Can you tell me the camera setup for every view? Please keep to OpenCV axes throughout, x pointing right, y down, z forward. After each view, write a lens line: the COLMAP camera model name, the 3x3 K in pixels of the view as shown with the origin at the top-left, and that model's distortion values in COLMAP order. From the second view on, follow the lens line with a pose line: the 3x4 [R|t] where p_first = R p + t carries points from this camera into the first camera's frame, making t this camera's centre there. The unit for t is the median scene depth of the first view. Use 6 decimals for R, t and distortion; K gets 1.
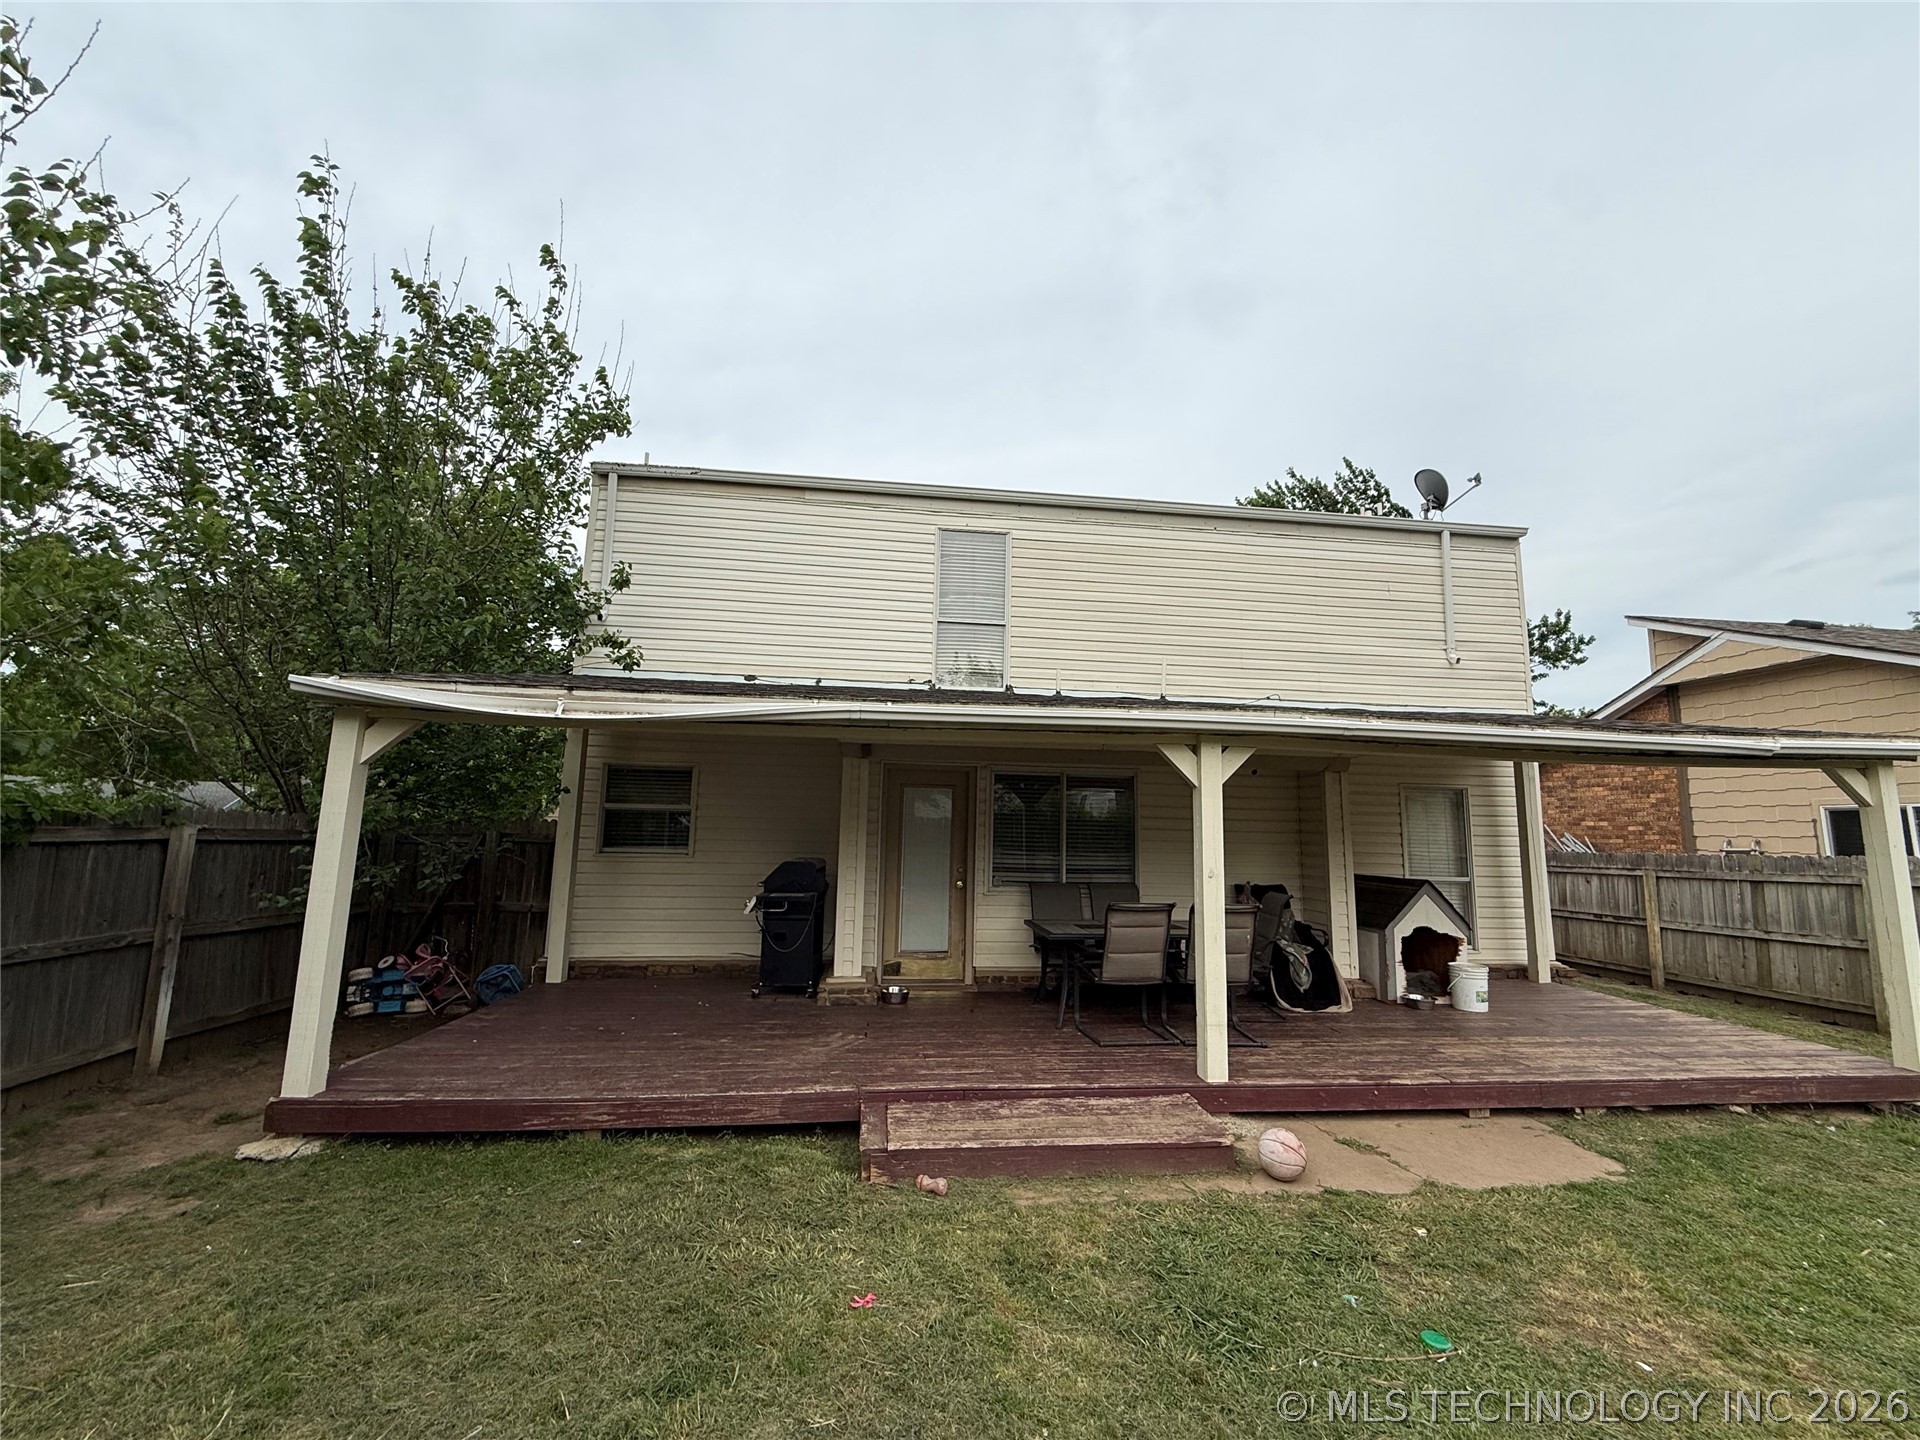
lens RADIAL K [[766.1, 0, 952.2], [0, 766.1, 728.4], [0, 0, 1]] dist [-0.000276, 0.000295]
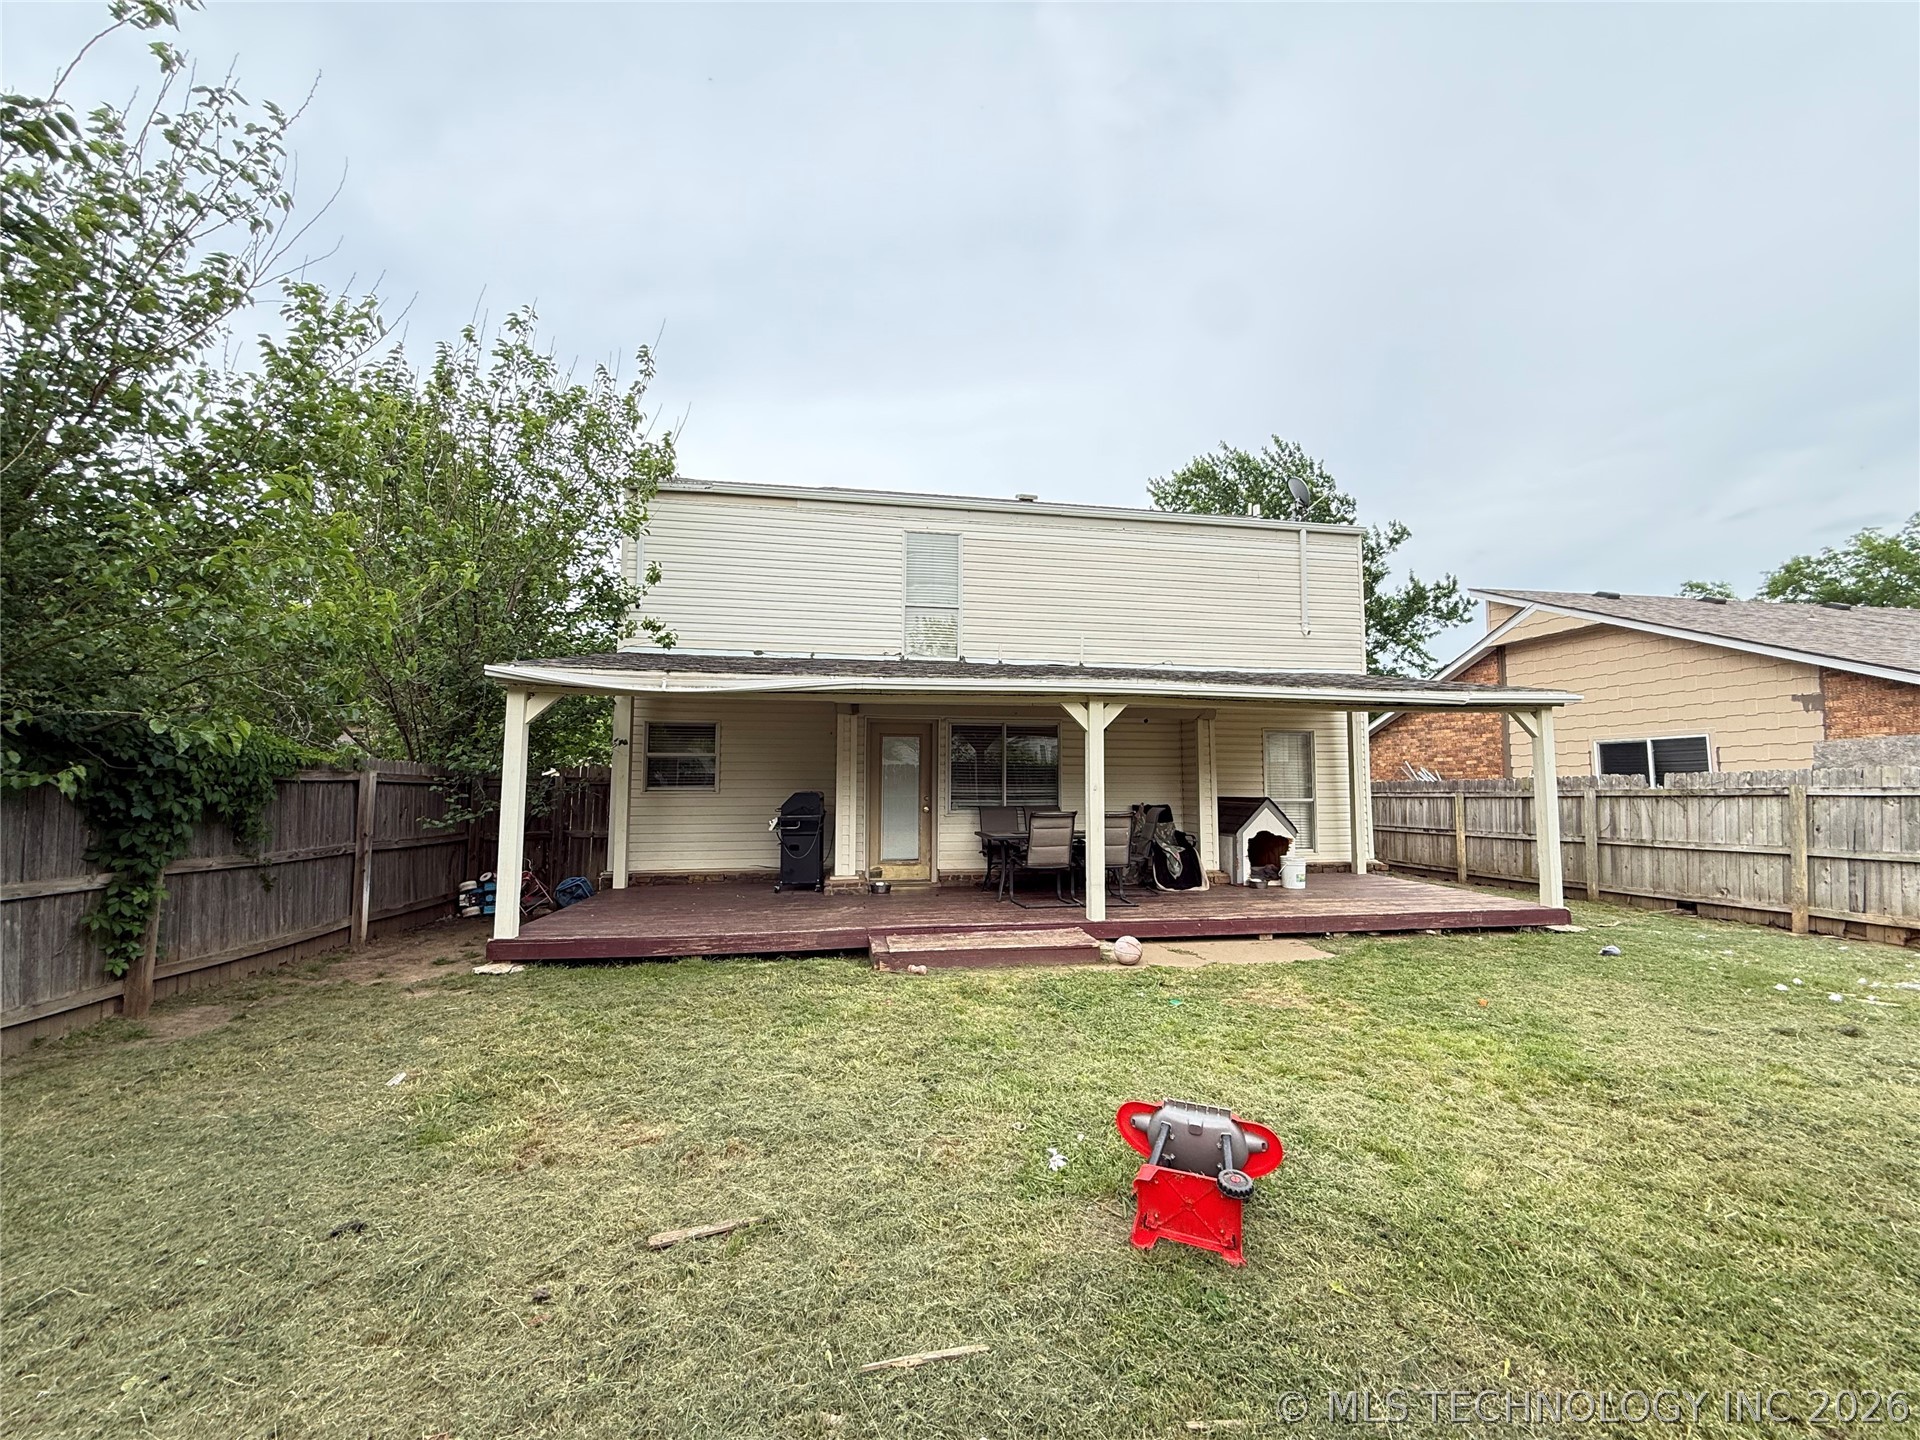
lens RADIAL K [[766.1, 0, 959.0], [0, 766.1, 729.8], [0, 0, 1]] dist [-0.000276, 0.000295]
pose [[0.997871, -0.015606, 0.063323, -0.017220], [0.011723, 0.998055, 0.061233, -0.013899], [-0.064155, -0.060360, 0.996113, -0.334329]]
